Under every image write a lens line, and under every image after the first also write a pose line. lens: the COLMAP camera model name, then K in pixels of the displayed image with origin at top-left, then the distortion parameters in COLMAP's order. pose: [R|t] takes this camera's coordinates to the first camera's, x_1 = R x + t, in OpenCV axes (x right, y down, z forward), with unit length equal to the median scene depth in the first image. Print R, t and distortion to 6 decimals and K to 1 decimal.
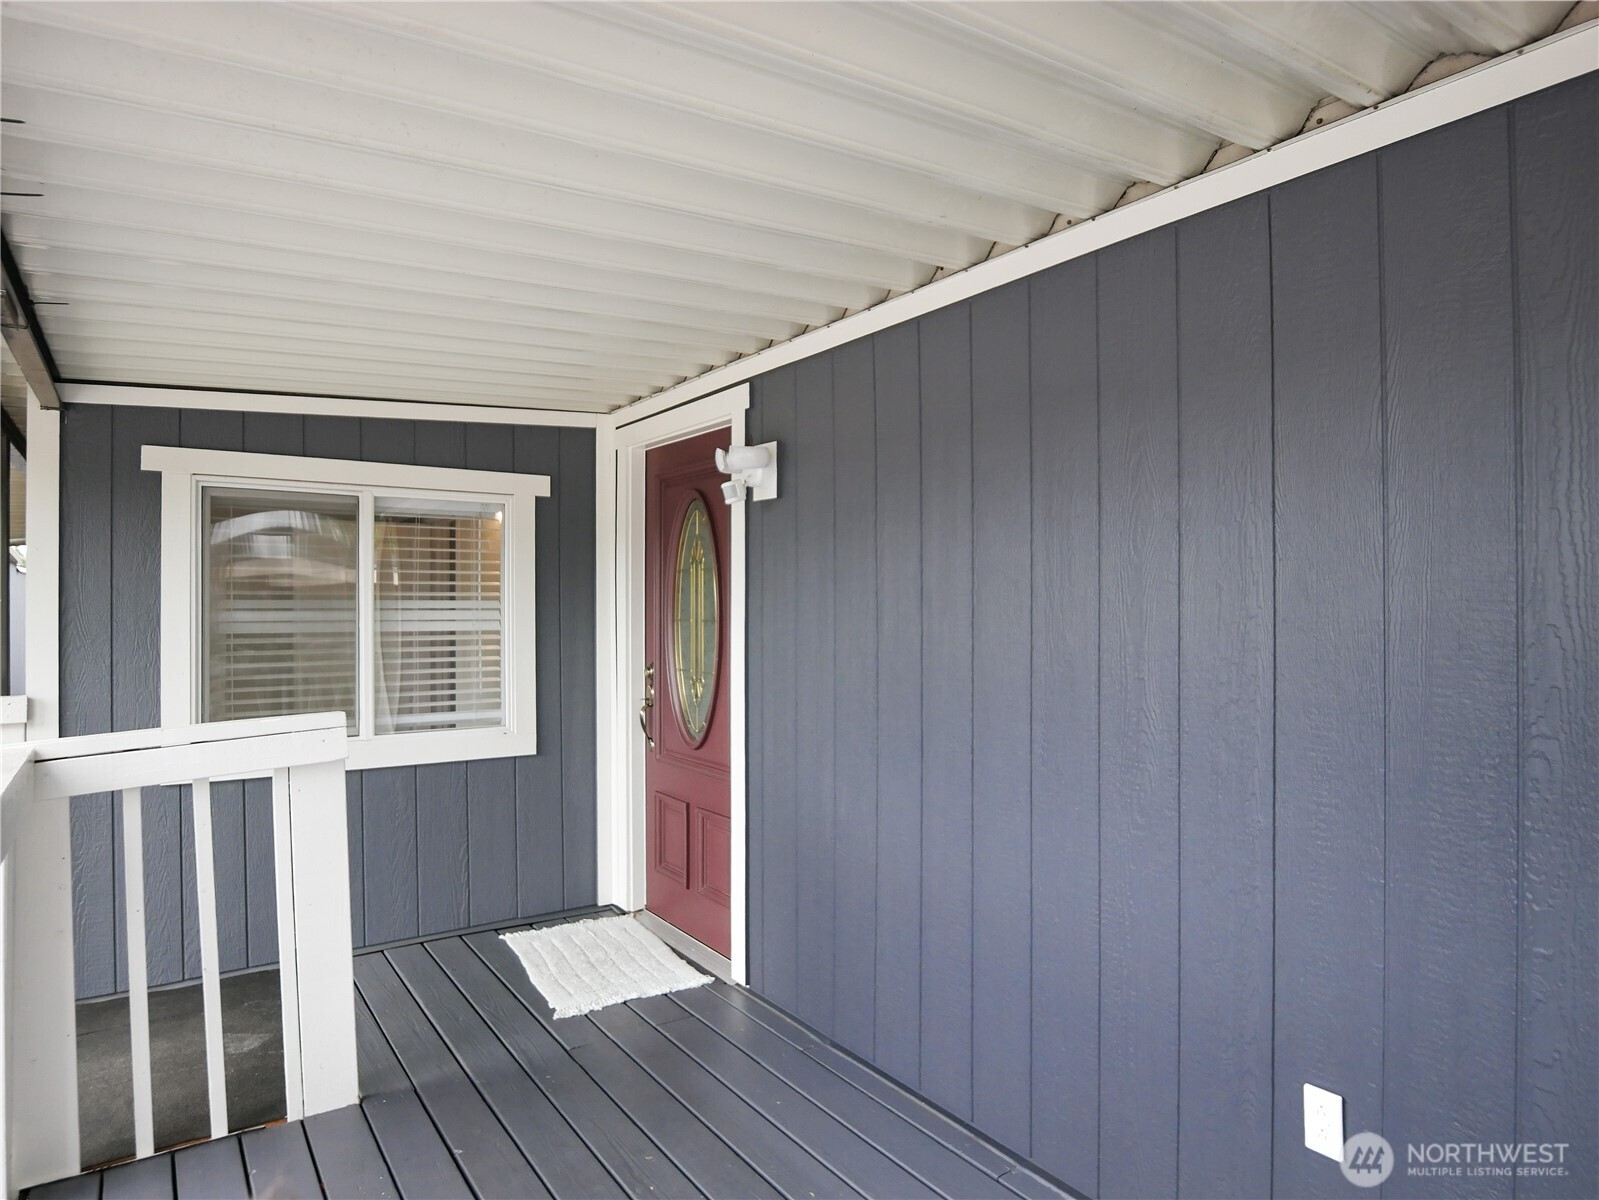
lens RADIAL K [[971.4, 0, 807.8], [0, 971.4, 605.9], [0, 0, 1]] dist [-0.041785, 0.008650]
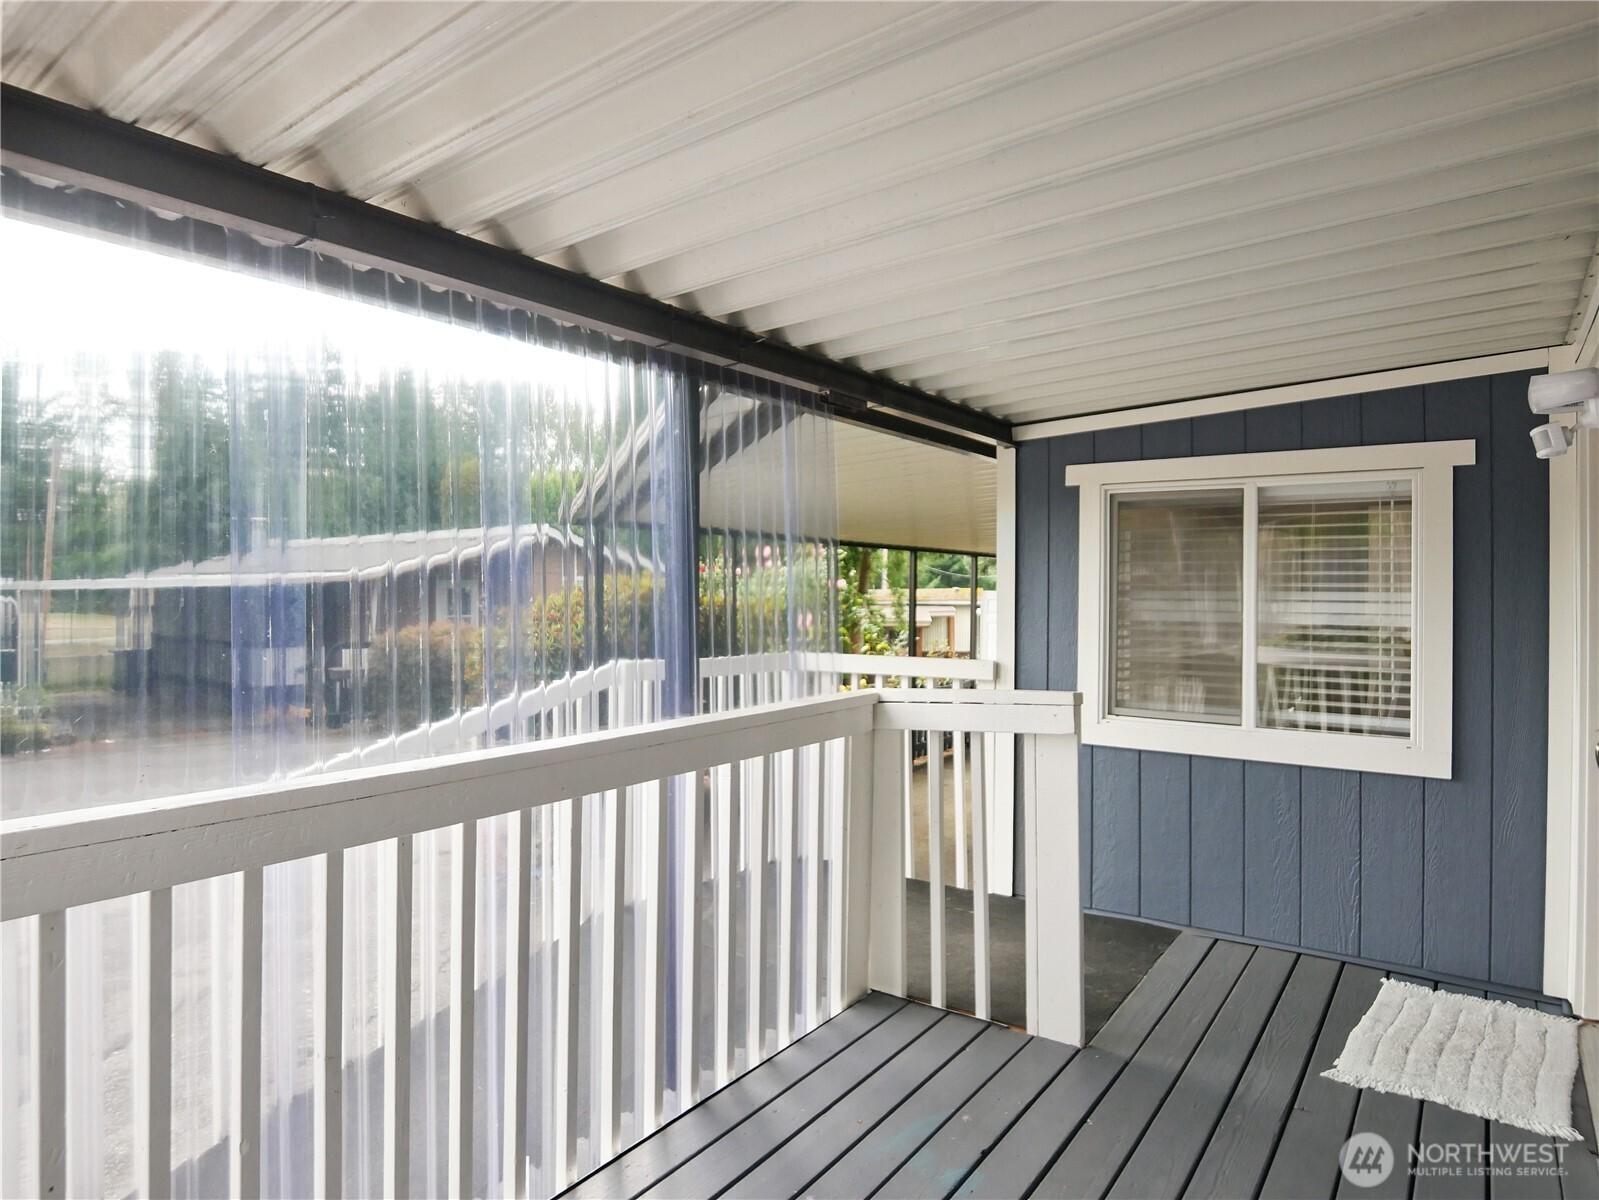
lens RADIAL K [[971.4, 0, 804.0], [0, 971.4, 587.5], [0, 0, 1]] dist [-0.041785, 0.008650]
pose [[0.338014, -0.000011, -0.941141, 0.326629], [-0.006920, 0.999973, -0.002497, -0.004431], [0.941116, 0.007356, 0.338004, 0.225466]]
